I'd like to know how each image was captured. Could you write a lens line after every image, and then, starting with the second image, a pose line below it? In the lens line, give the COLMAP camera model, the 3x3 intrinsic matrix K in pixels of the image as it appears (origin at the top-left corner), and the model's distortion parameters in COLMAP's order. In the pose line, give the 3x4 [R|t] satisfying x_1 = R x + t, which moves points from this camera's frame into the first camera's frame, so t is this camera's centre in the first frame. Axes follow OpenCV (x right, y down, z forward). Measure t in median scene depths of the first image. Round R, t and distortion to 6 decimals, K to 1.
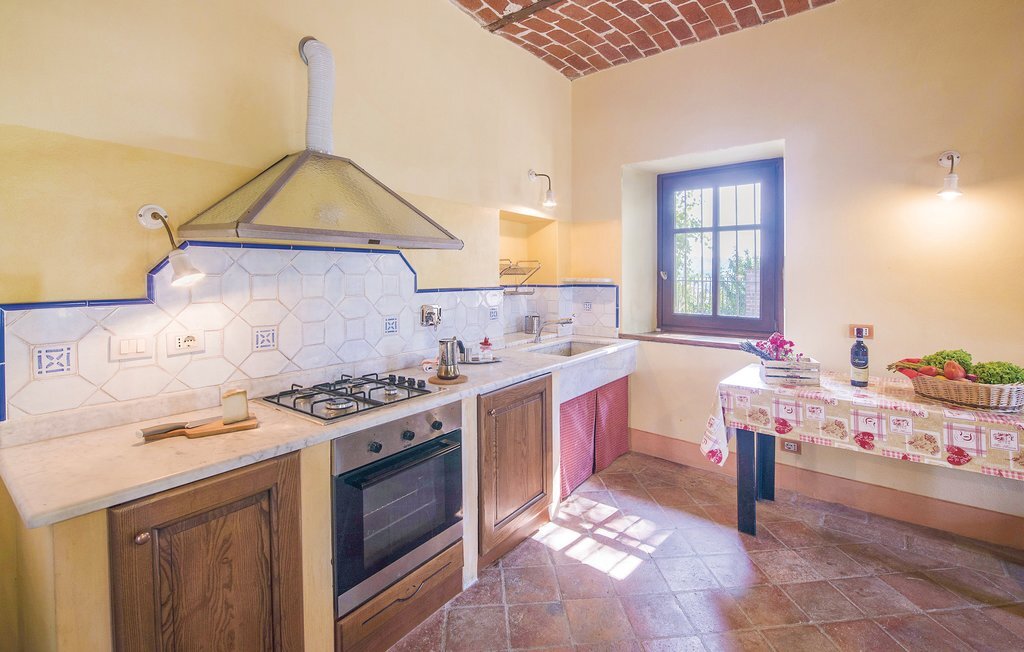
lens RADIAL K [[431.8, 0, 515.3], [0, 431.8, 281.8], [0, 0, 1]] dist [0.000331, 0.000047]
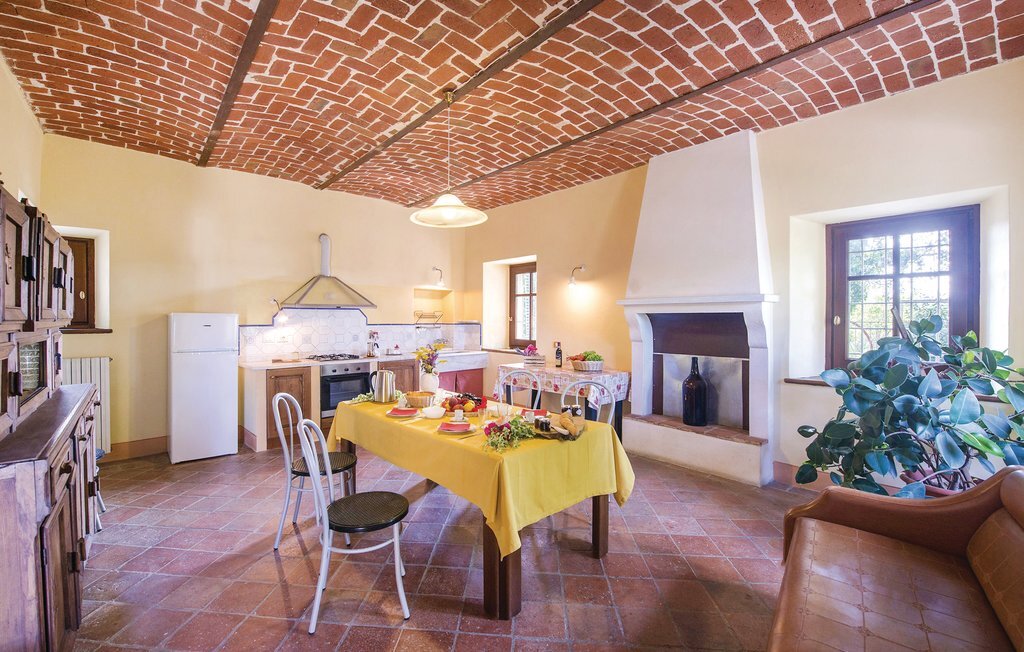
lens RADIAL K [[424.1, 0, 512.0], [0, 424.1, 326.0], [0, 0, 1]] dist [-0.000072, 0.000045]
pose [[0.983229, 0.006464, -0.182262, 0.956558], [-0.006067, 0.999978, 0.002736, 0.016263], [0.182276, -0.001585, 0.983246, -1.151426]]
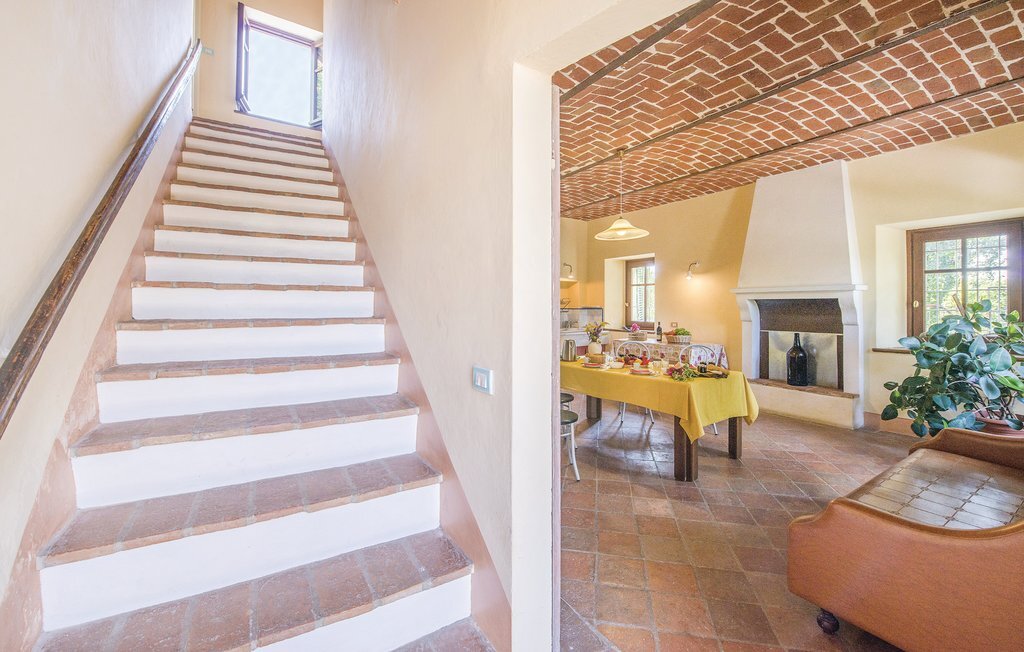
lens RADIAL K [[430.4, 0, 514.4], [0, 430.4, 309.0], [0, 0, 1]] dist [-0.001898, -0.000564]
pose [[0.951658, 0.002904, -0.307146, 0.665560], [-0.004951, 0.999970, -0.005885, 0.036782], [0.307120, 0.007122, 0.951644, -1.903320]]
